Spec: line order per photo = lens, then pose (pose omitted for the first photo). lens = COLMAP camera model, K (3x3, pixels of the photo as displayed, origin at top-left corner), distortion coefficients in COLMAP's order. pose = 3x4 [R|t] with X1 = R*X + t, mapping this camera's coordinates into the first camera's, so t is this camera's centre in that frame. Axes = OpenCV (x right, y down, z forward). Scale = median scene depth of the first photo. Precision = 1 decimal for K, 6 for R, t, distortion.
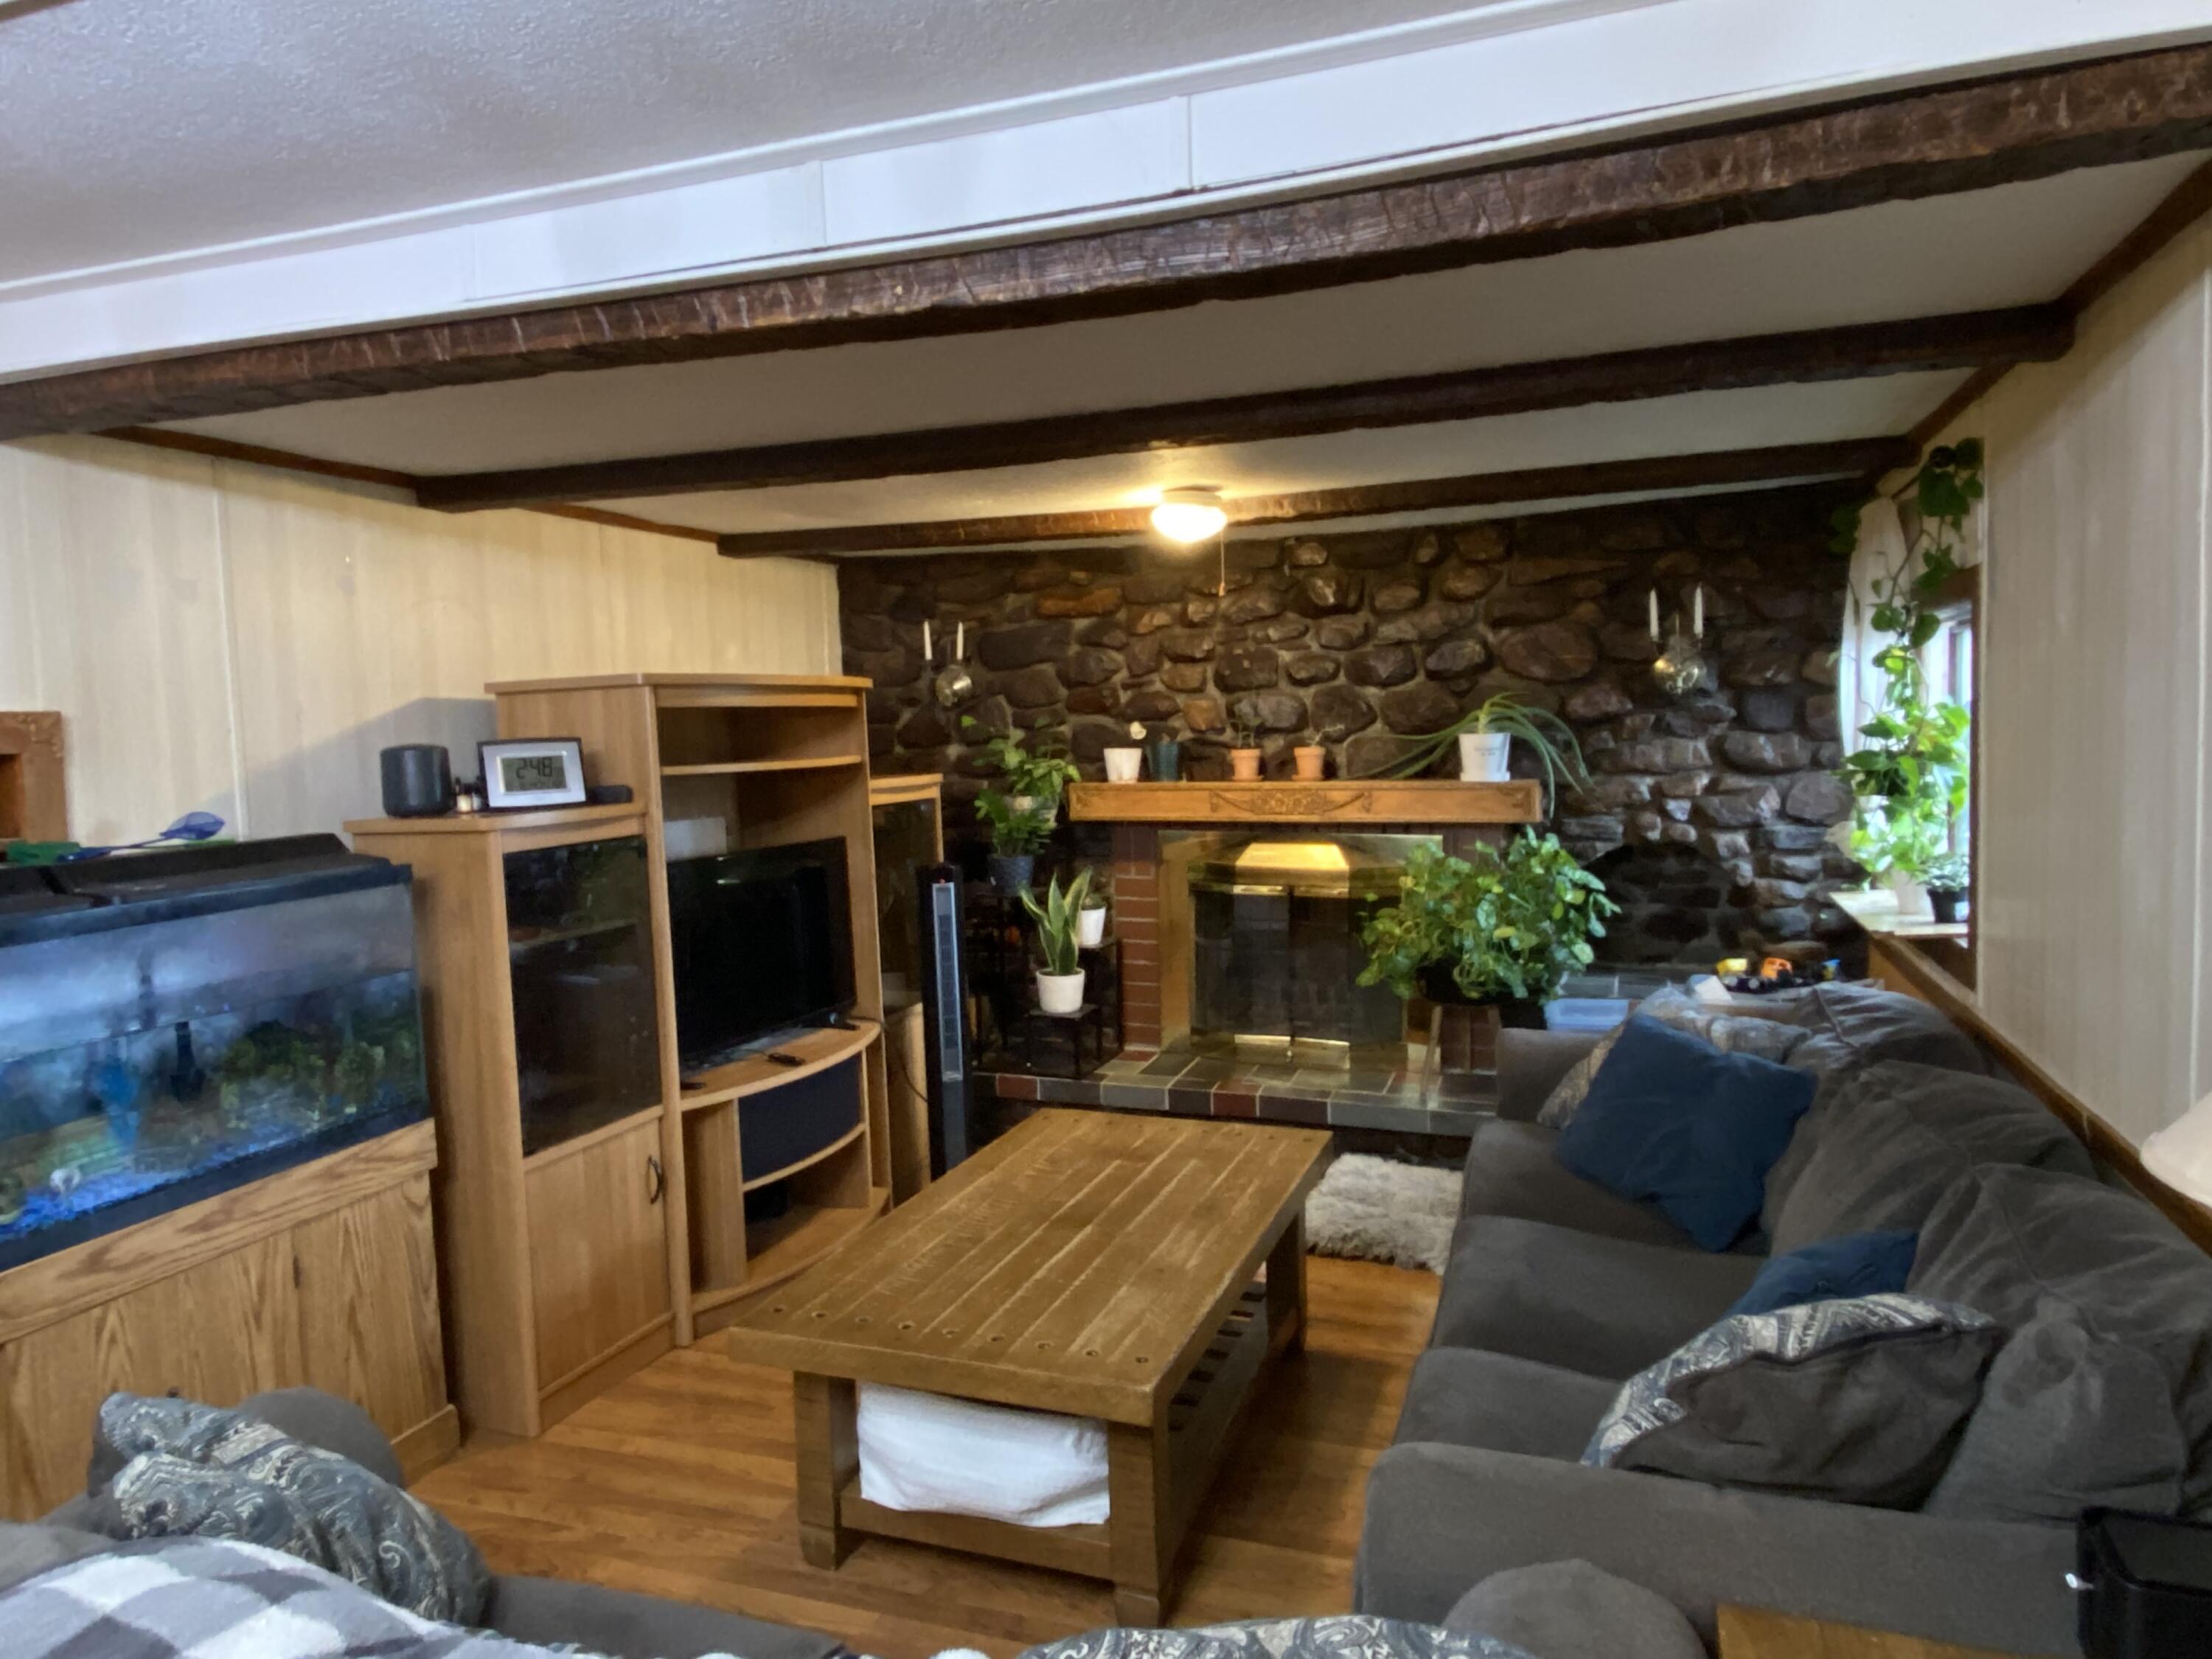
lens RADIAL K [[1433.8, 0, 1112.2], [0, 1433.8, 821.1], [0, 0, 1]] dist [0.060688, -0.013241]
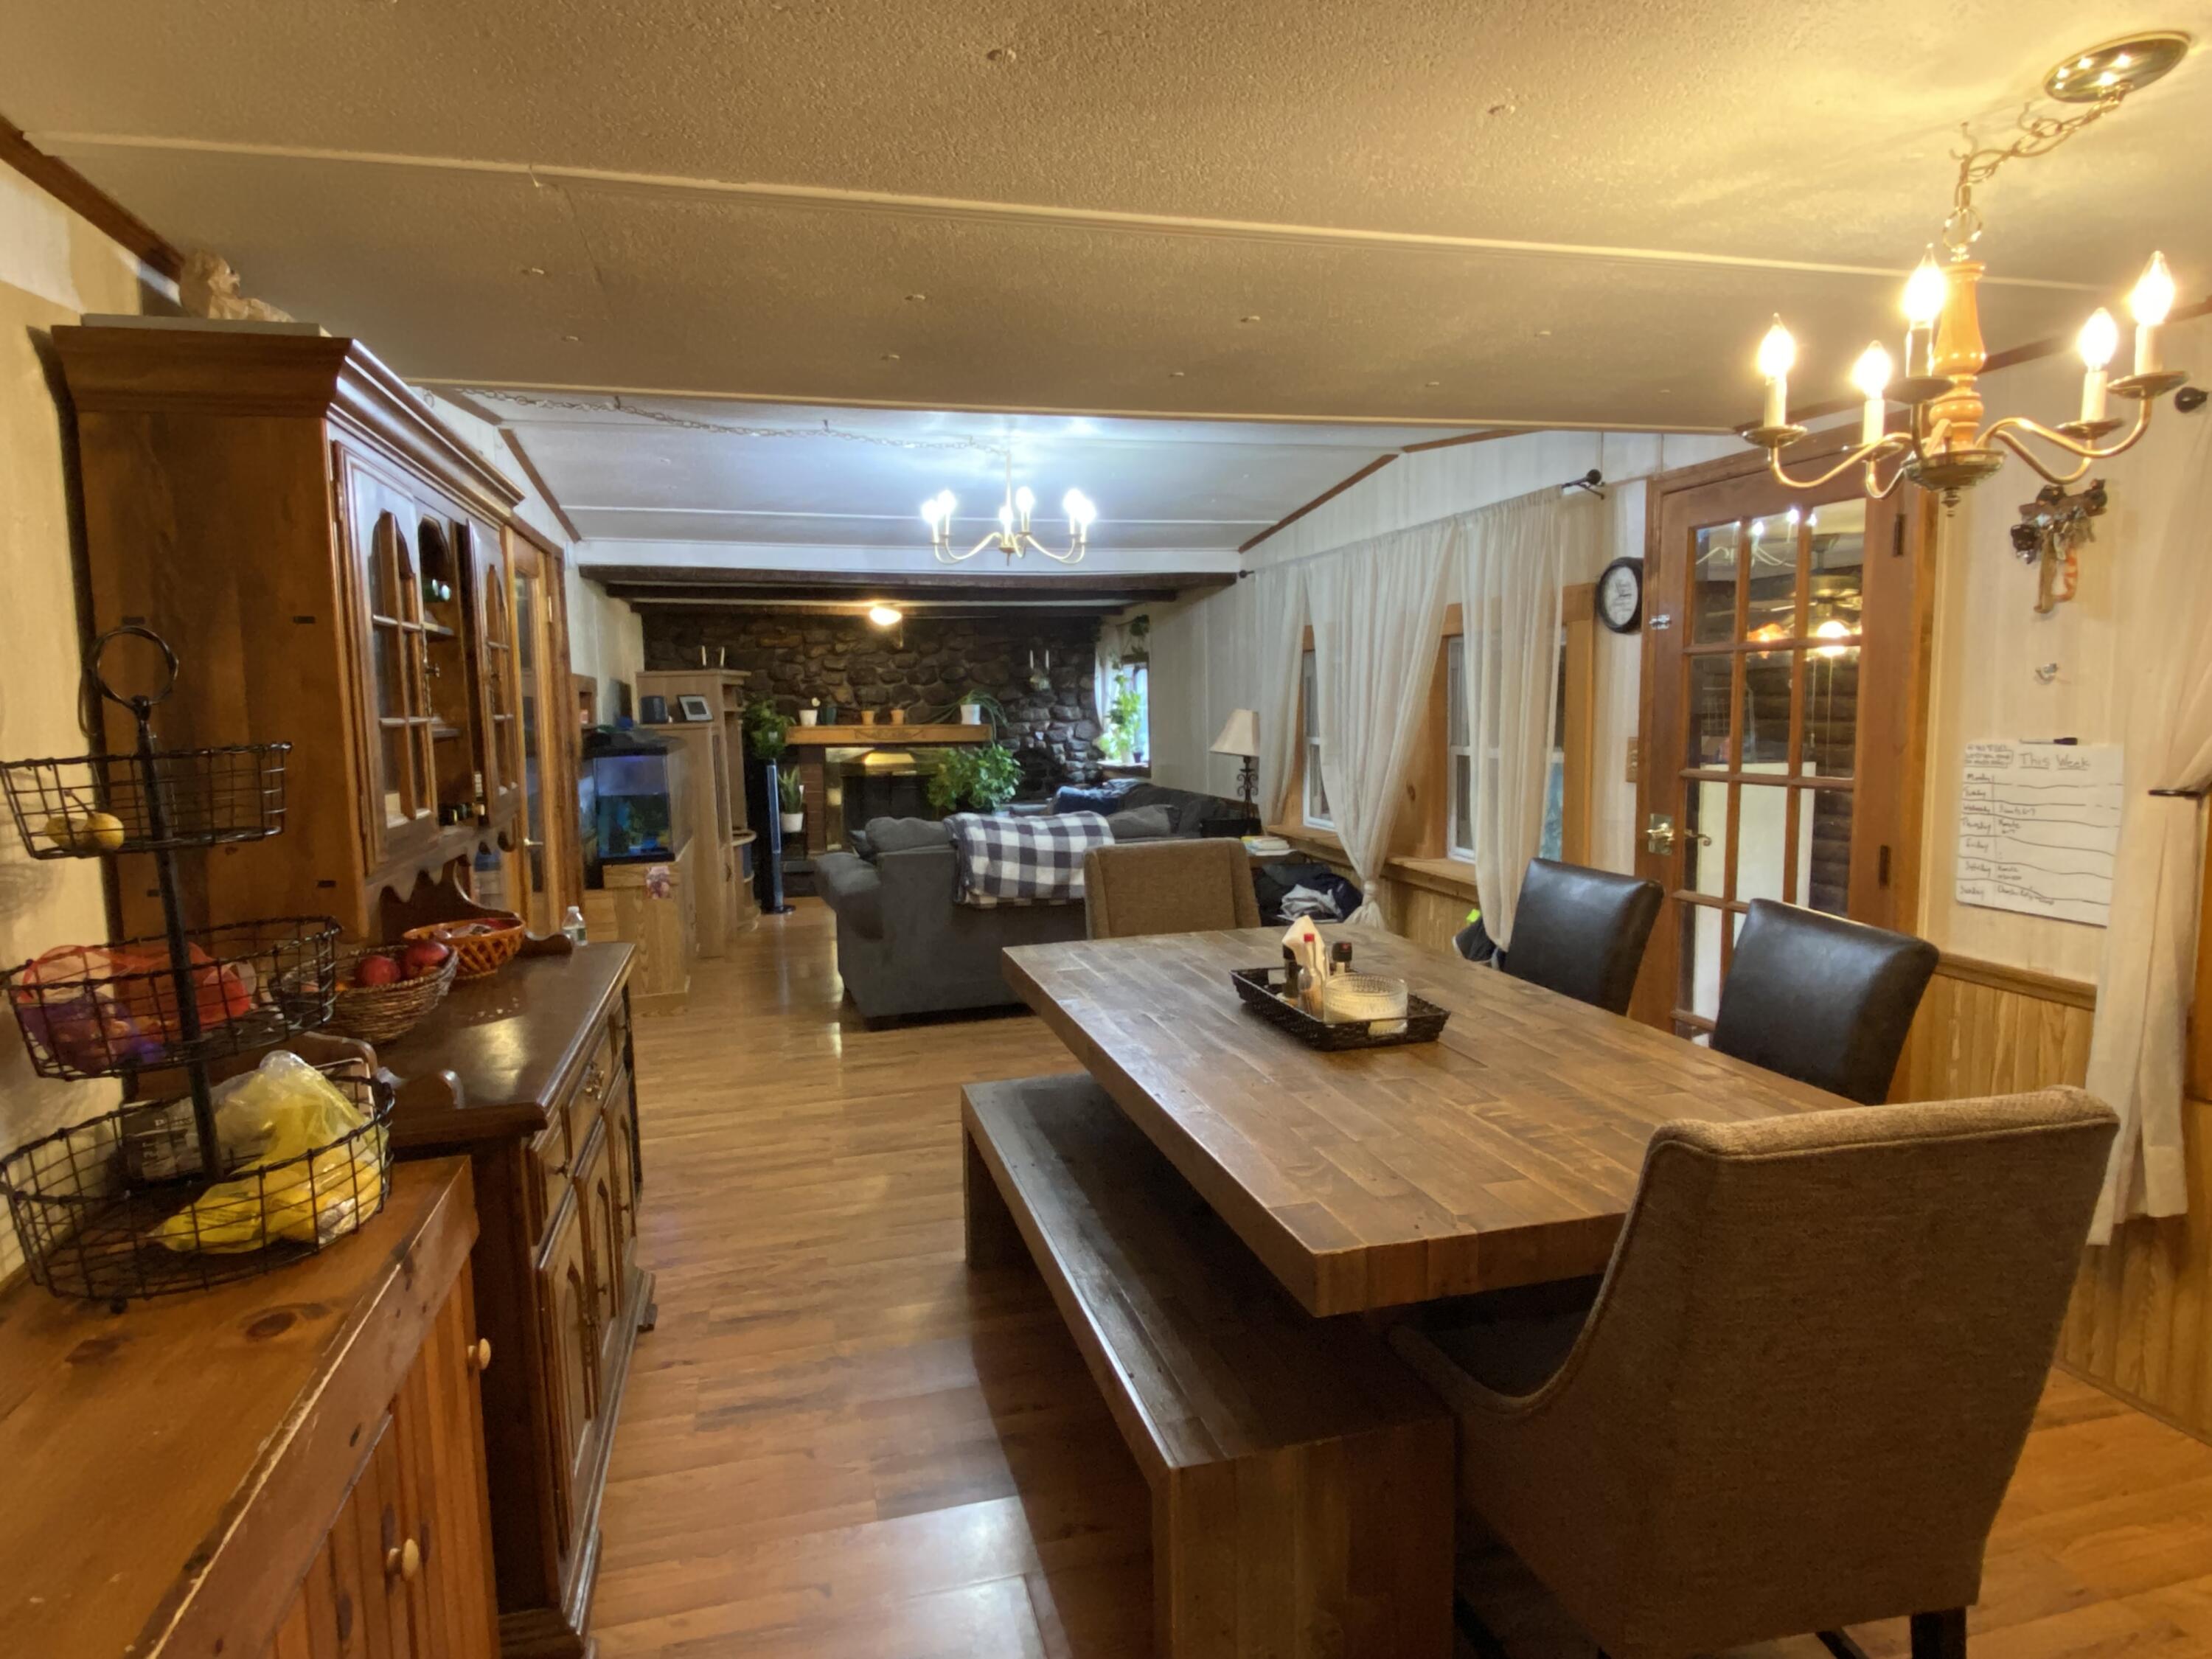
lens RADIAL K [[1204.6, 0, 1118.7], [0, 1204.6, 849.1], [0, 0, 1]] dist [0.036217, 0.000183]
pose [[0.810406, -0.052292, 0.583531, -0.751234], [0.035757, 0.998567, 0.039825, 0.112142], [-0.584777, -0.011409, 0.811114, -0.824243]]
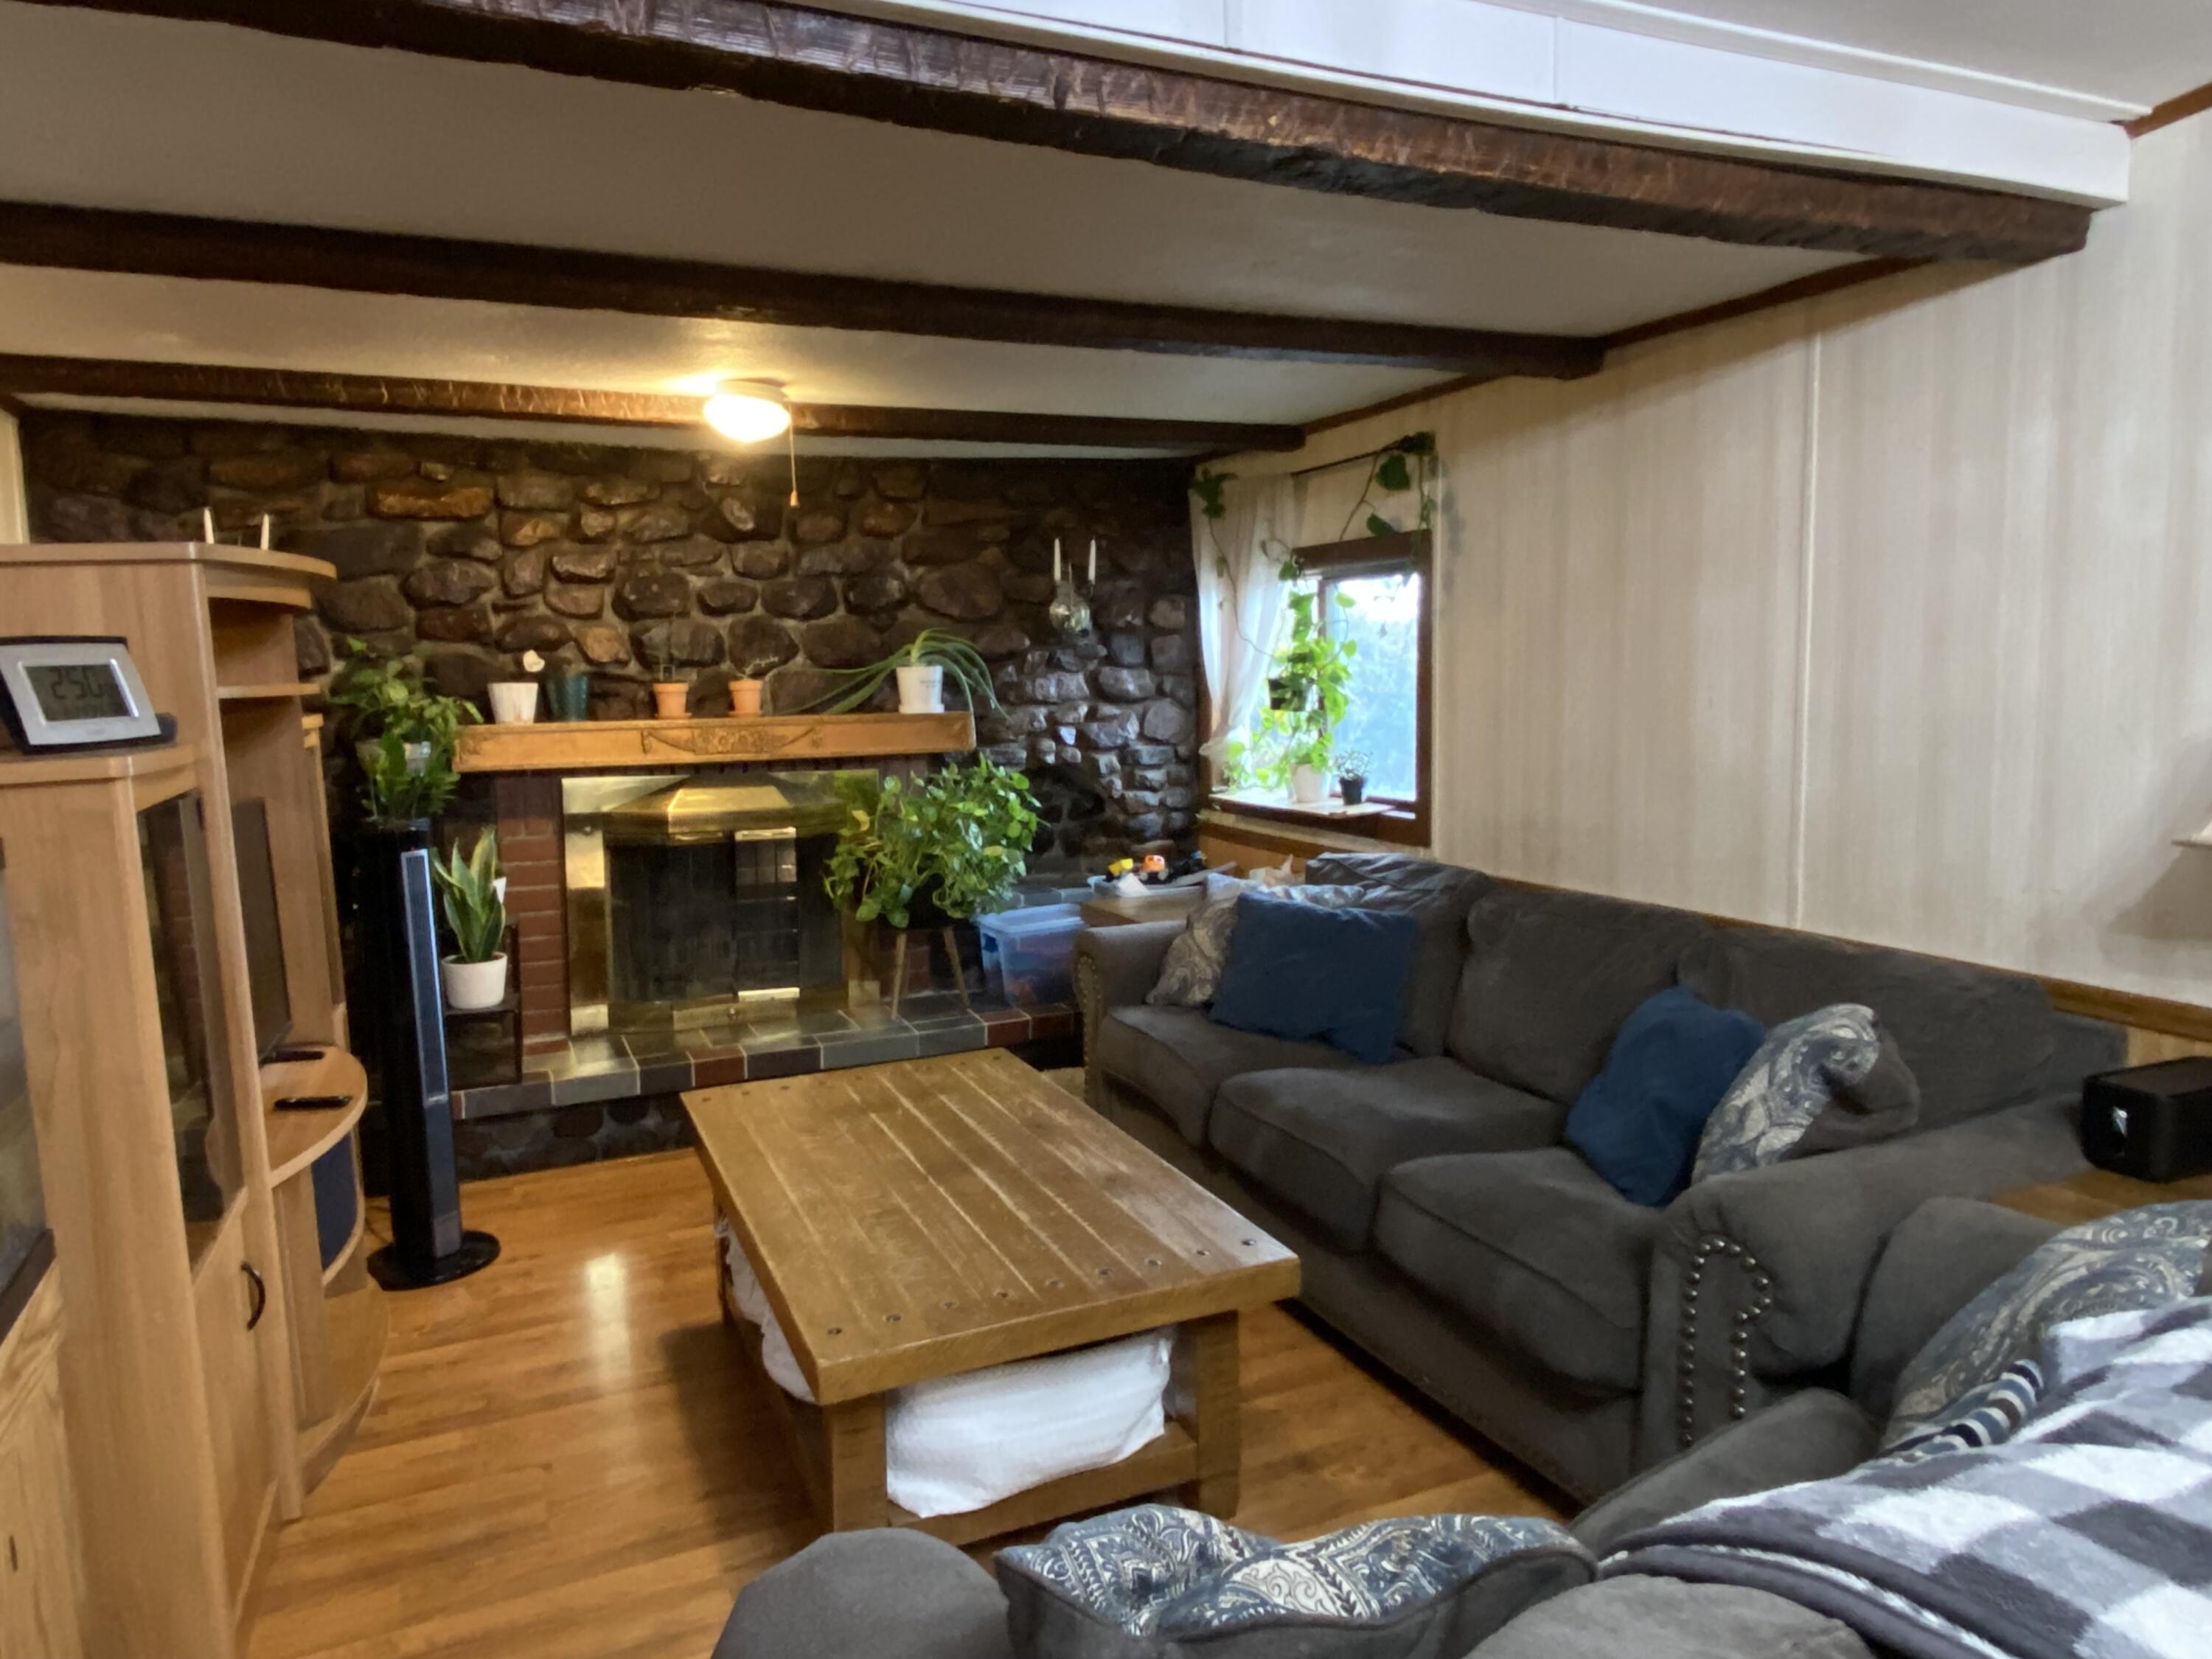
lens RADIAL K [[1433.8, 0, 1092.6], [0, 1433.8, 824.6], [0, 0, 1]] dist [0.060688, -0.013241]
pose [[0.709422, -0.068118, 0.701484, -0.383461], [0.053314, 0.997653, 0.042960, 0.014401], [-0.702765, 0.006922, 0.711389, 0.179110]]
